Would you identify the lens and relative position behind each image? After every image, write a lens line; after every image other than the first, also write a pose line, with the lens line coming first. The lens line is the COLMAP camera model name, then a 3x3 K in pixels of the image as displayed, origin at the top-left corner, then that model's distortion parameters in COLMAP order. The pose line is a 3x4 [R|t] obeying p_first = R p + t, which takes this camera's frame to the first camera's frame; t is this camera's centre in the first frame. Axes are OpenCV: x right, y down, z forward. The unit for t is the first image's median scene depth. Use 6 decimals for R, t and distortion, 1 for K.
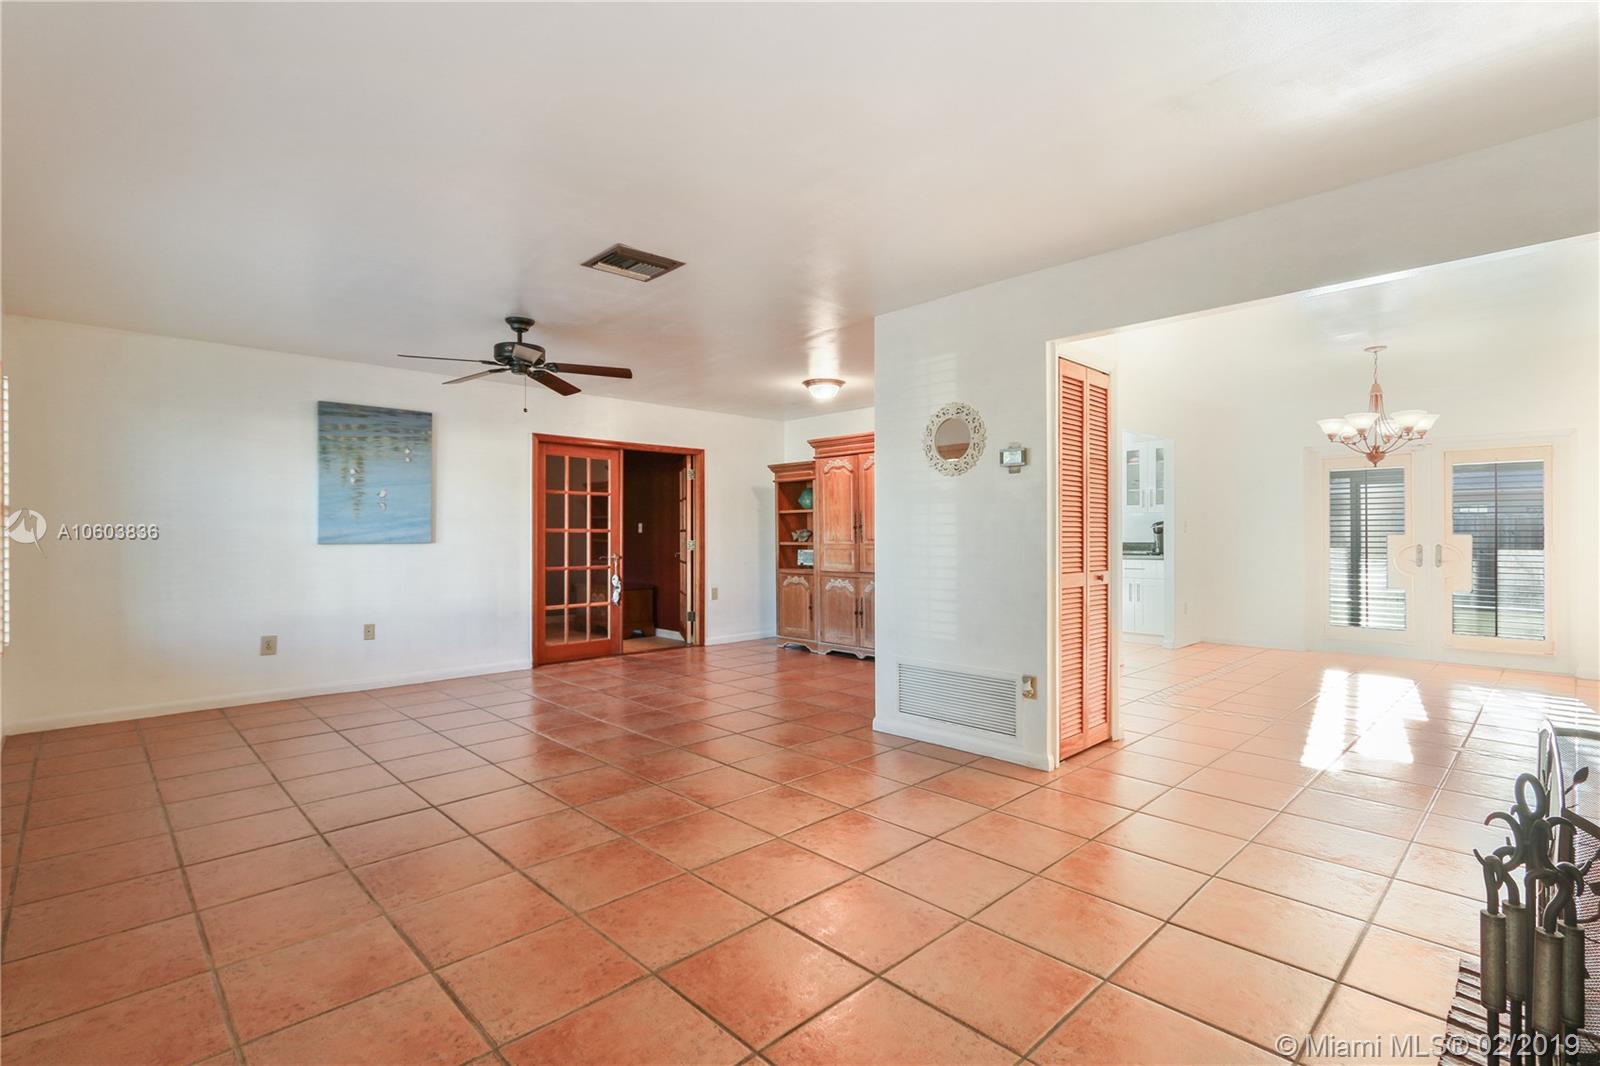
lens RADIAL K [[740.0, 0, 799.5], [0, 740.0, 531.9], [0, 0, 1]] dist [-0.004400, -0.000549]
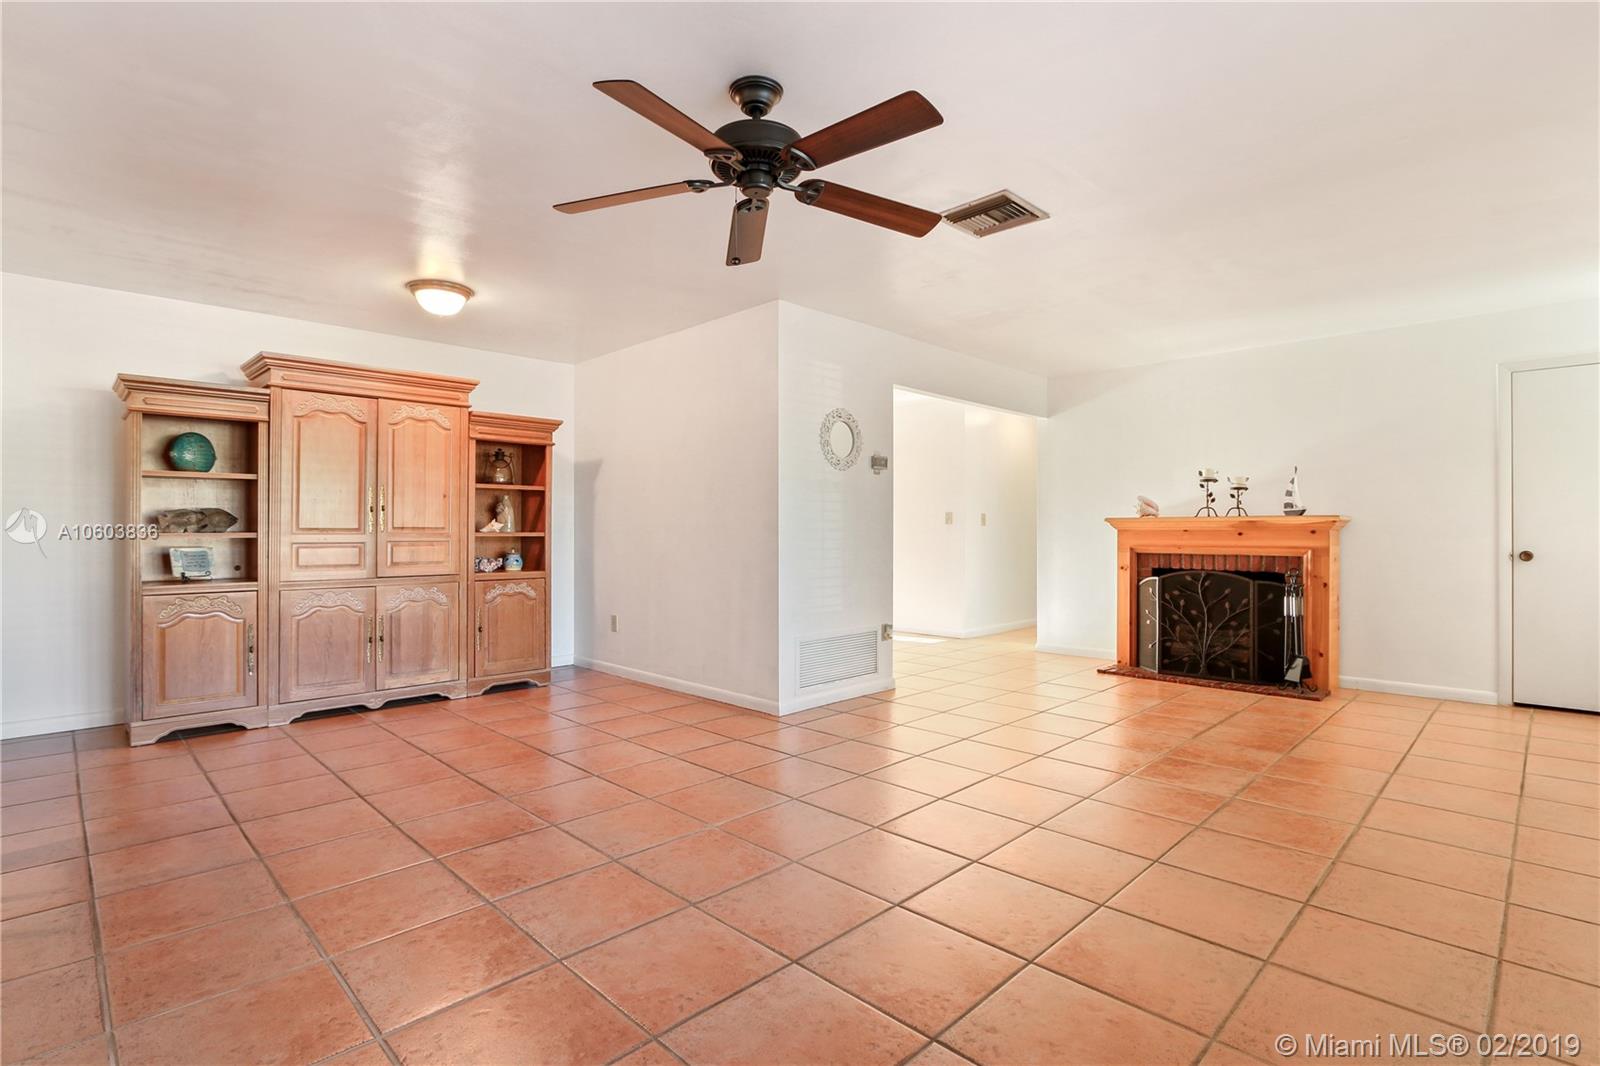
lens RADIAL K [[740.0, 0, 799.4], [0, 740.0, 533.5], [0, 0, 1]] dist [-0.004400, -0.000549]
pose [[0.000654, 0.000487, 1.000000, -0.990438], [-0.005305, 0.999986, -0.000483, 0.023812], [-0.999986, -0.005304, 0.000657, 1.071566]]
